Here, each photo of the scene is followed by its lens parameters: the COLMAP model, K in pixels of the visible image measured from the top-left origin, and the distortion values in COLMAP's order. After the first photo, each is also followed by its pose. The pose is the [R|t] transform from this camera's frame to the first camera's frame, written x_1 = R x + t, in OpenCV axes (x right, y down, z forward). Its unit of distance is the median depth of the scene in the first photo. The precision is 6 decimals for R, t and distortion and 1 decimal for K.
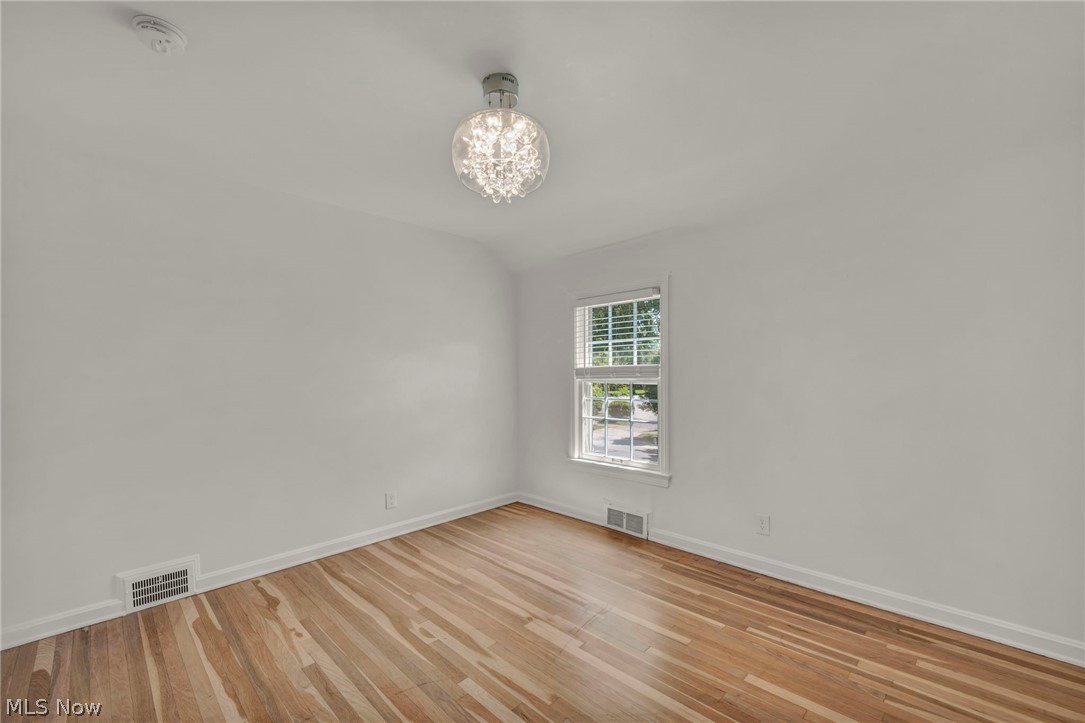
lens RADIAL K [[434.6, 0, 544.9], [0, 434.6, 359.1], [0, 0, 1]] dist [-0.000414, 0.000067]
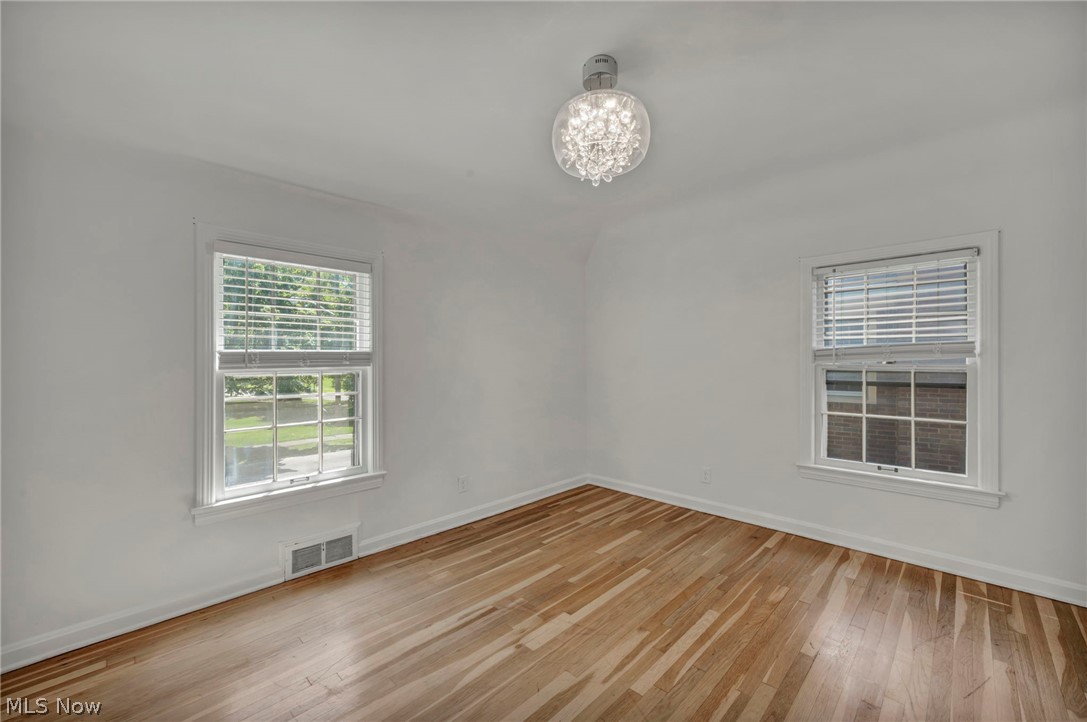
lens RADIAL K [[435.4, 0, 545.9], [0, 435.4, 358.6], [0, 0, 1]] dist [-0.000414, 0.000067]
pose [[0.012571, 0.014123, 0.999821, -0.791439], [-0.024689, 0.999600, -0.013810, 0.051396], [-0.999616, -0.024511, 0.012915, 0.859288]]
